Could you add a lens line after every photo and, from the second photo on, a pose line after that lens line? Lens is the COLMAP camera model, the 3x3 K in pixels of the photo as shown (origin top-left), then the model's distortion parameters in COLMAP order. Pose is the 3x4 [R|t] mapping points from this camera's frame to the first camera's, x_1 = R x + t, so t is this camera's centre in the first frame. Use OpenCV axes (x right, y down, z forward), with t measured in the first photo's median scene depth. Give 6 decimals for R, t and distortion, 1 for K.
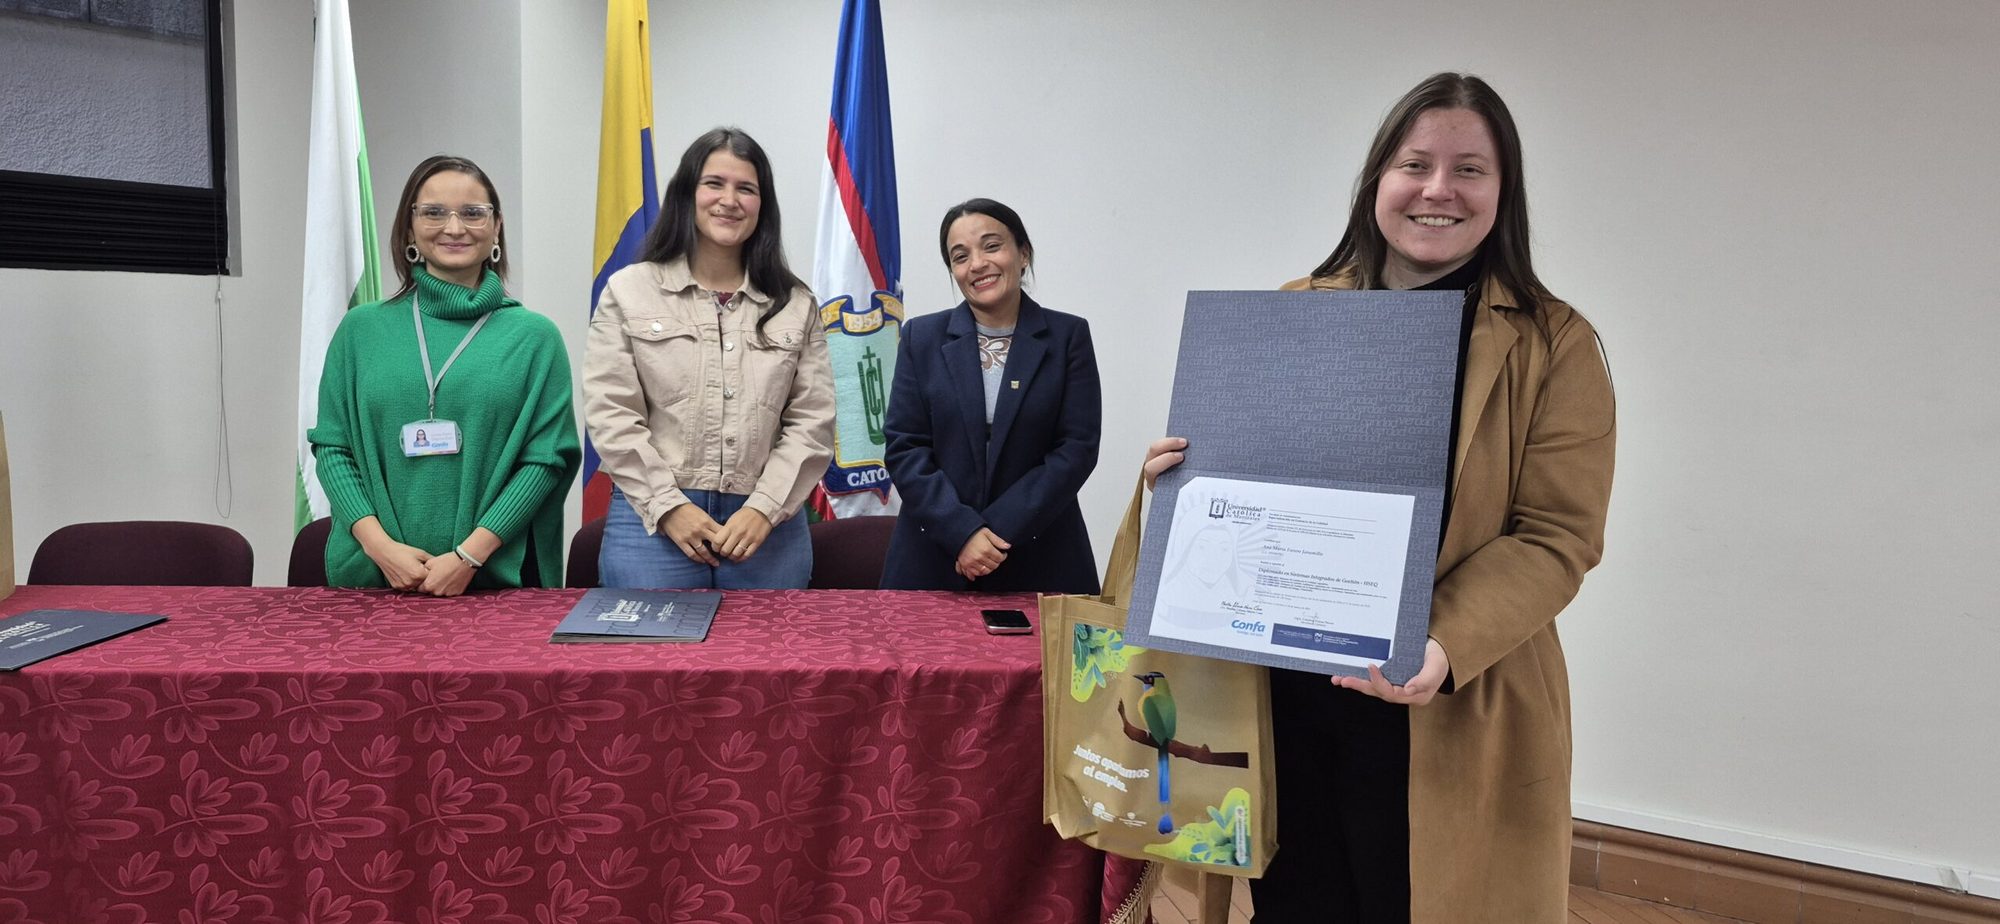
lens RADIAL K [[1497.0, 0, 1005.3], [0, 1497.0, 457.1], [0, 0, 1]] dist [0.080919, -0.088577]
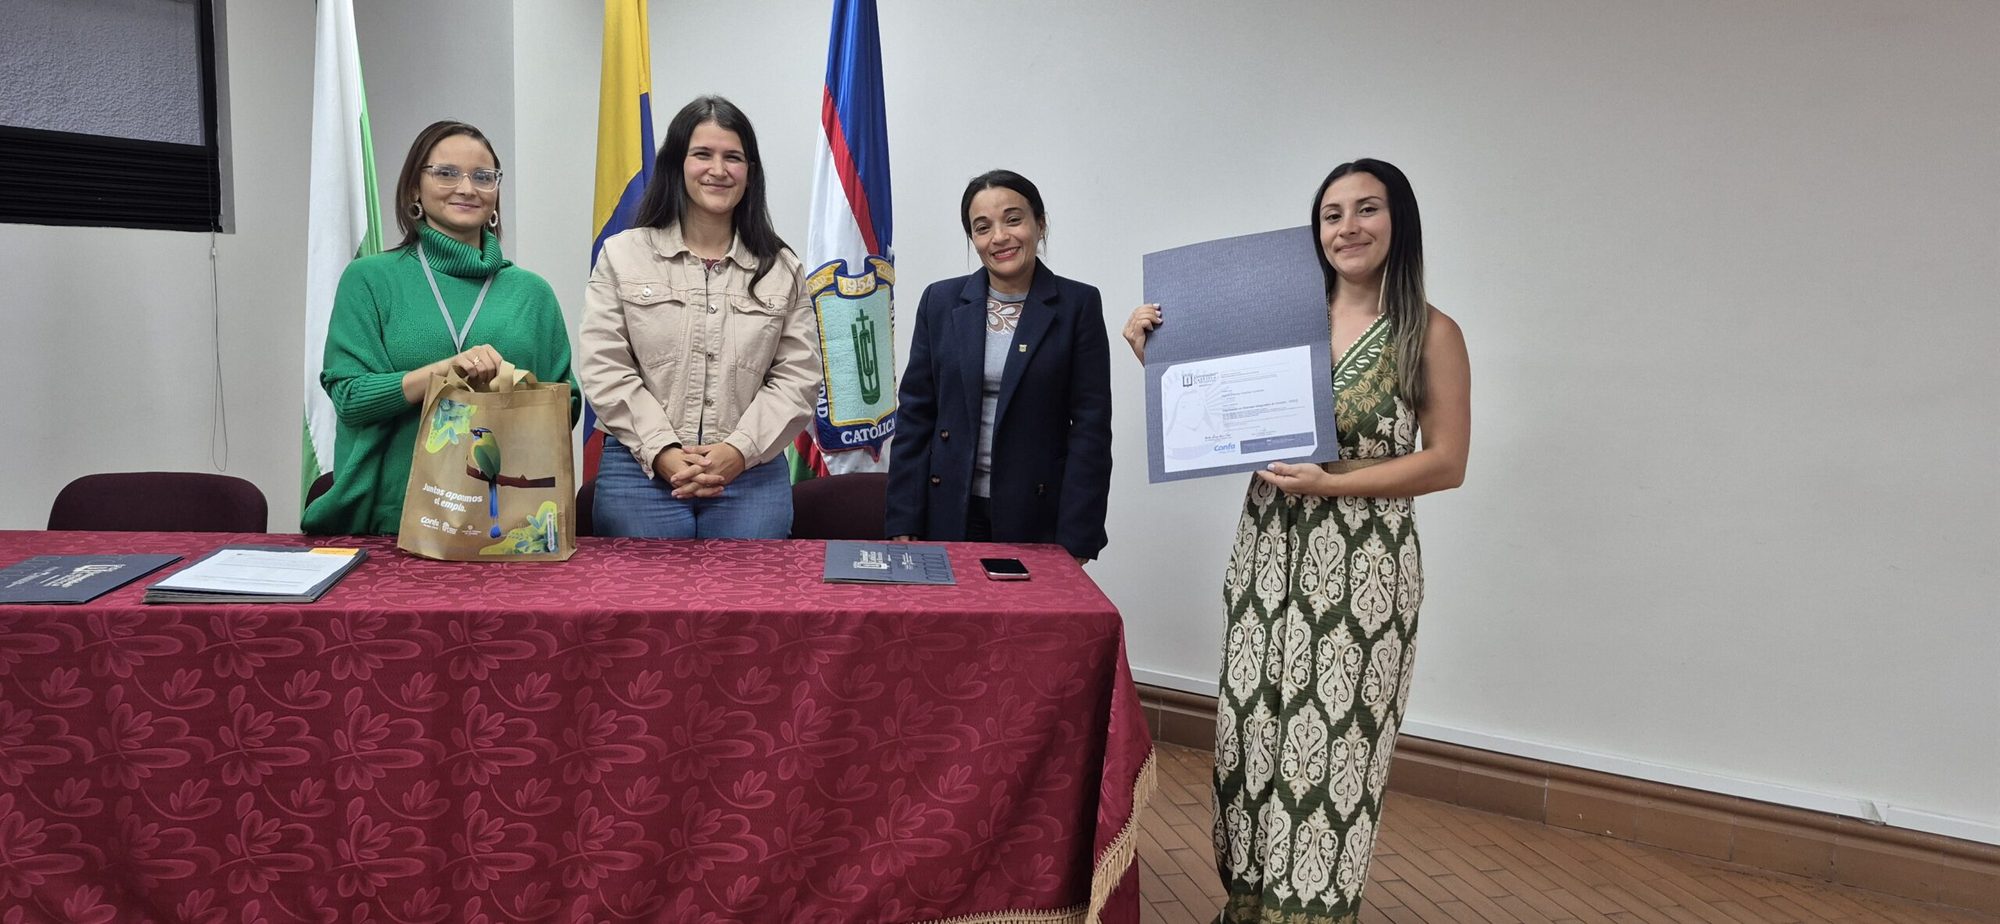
lens RADIAL K [[1497.0, 0, 1021.7], [0, 1497.0, 466.4], [0, 0, 1]] dist [0.080919, -0.088577]
pose [[0.999471, 0.005132, 0.032103, -0.013556], [-0.006108, 0.999519, 0.030391, 0.002764], [-0.031932, -0.030571, 0.999022, -0.044272]]
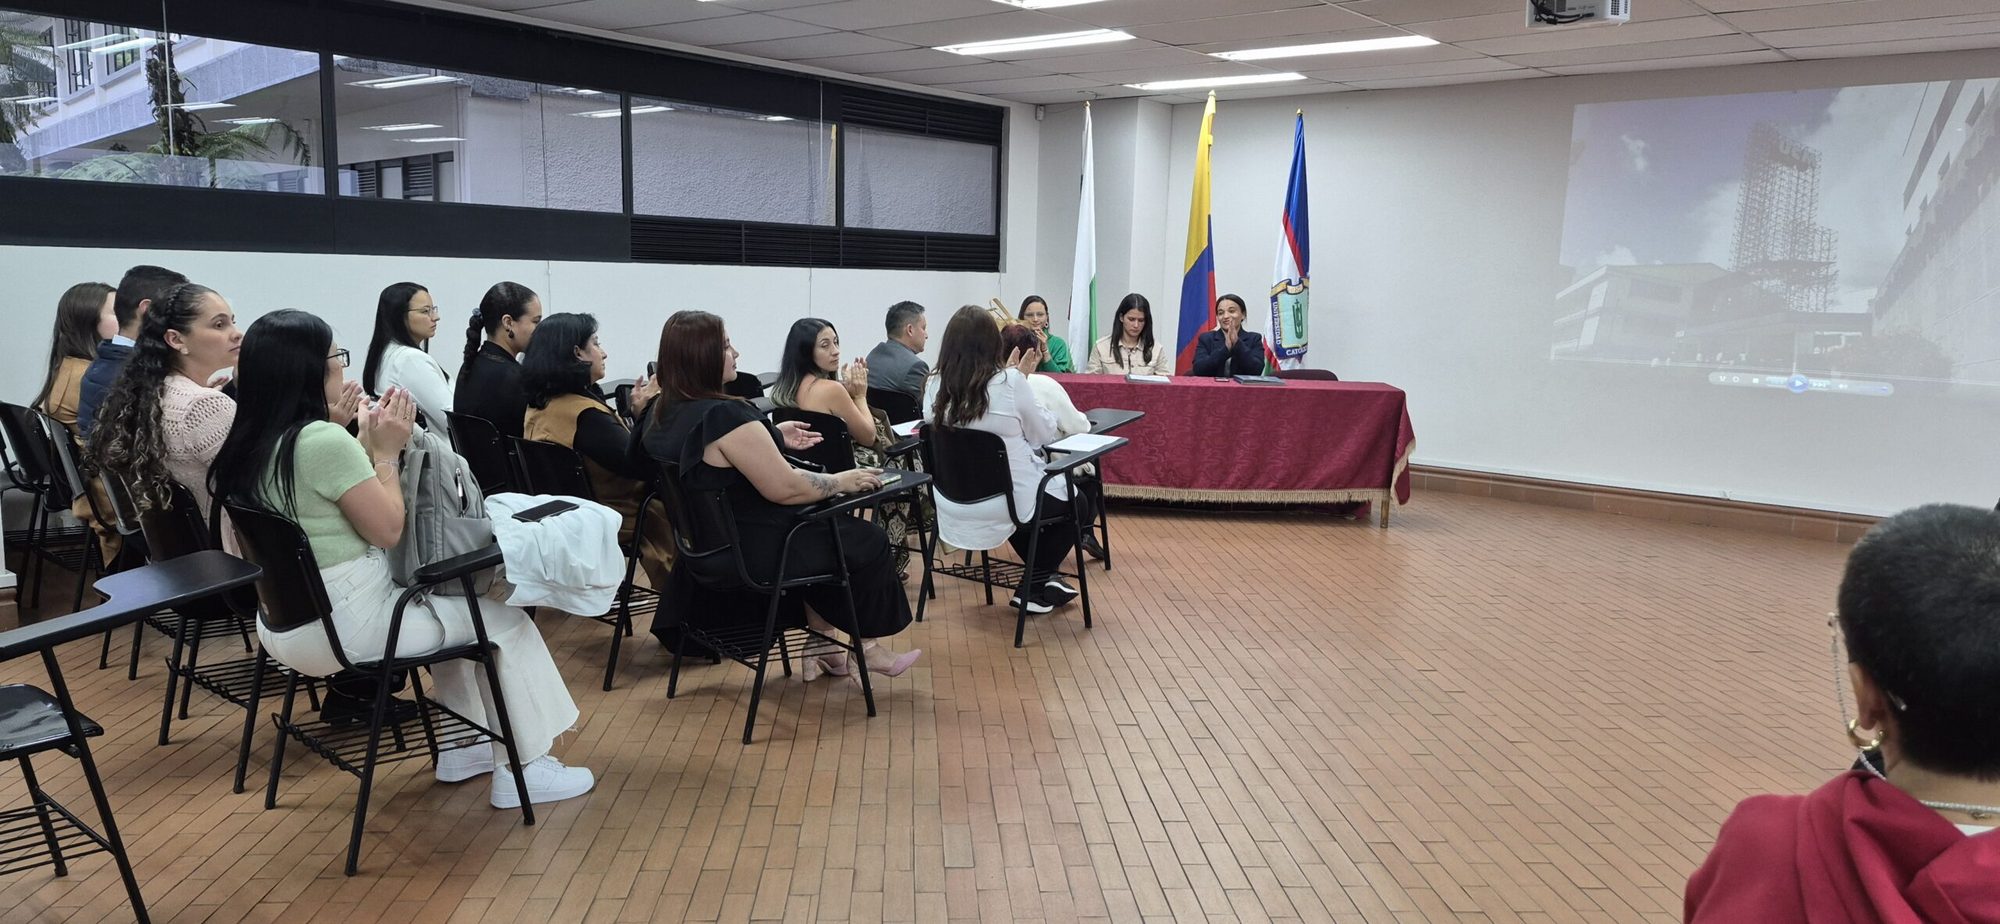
lens RADIAL K [[1497.0, 0, 938.6], [0, 1497.0, 442.2], [0, 0, 1]] dist [0.080919, -0.088577]
pose [[0.976632, 0.018037, -0.214160, -0.134928], [-0.015134, 0.999770, 0.015191, 0.138920], [0.214385, -0.011595, 0.976680, -1.622146]]
